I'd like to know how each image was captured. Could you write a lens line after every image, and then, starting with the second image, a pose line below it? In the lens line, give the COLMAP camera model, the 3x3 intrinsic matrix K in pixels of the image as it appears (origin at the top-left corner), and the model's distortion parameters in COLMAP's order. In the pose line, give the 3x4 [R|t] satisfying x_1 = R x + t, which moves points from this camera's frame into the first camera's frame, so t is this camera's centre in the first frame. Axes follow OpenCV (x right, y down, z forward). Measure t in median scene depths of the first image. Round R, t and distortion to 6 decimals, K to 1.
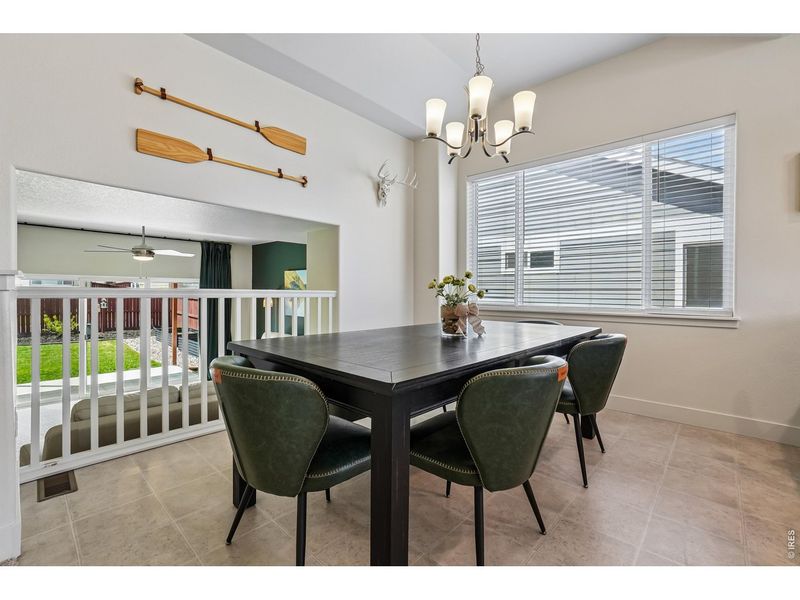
lens RADIAL K [[357.8, 0, 394.6], [0, 357.8, 296.7], [0, 0, 1]] dist [-0.059753, 0.022902]
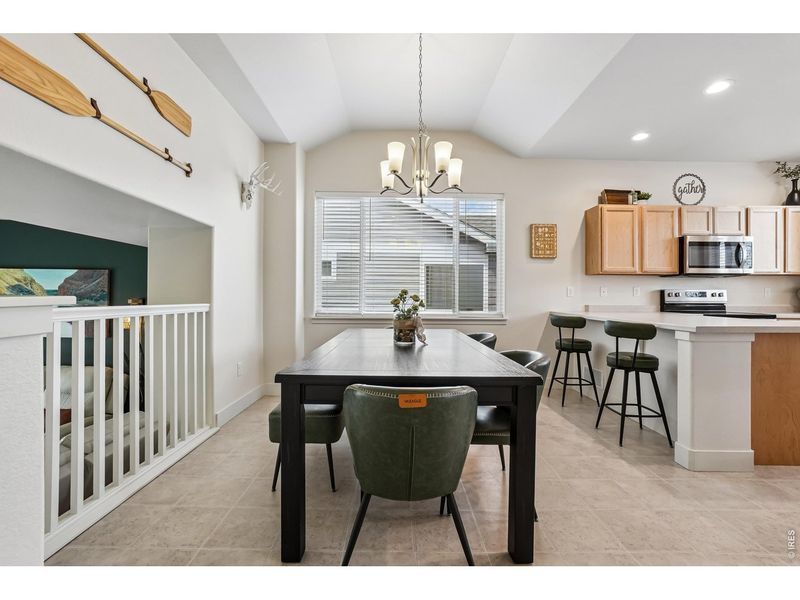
lens RADIAL K [[357.8, 0, 394.6], [0, 357.8, 296.7], [0, 0, 1]] dist [-0.059753, 0.022902]
pose [[0.734332, -0.000355, 0.678790, -0.458300], [0.006153, 0.999962, -0.006134, -0.028212], [-0.678762, 0.008681, 0.734307, 0.099479]]
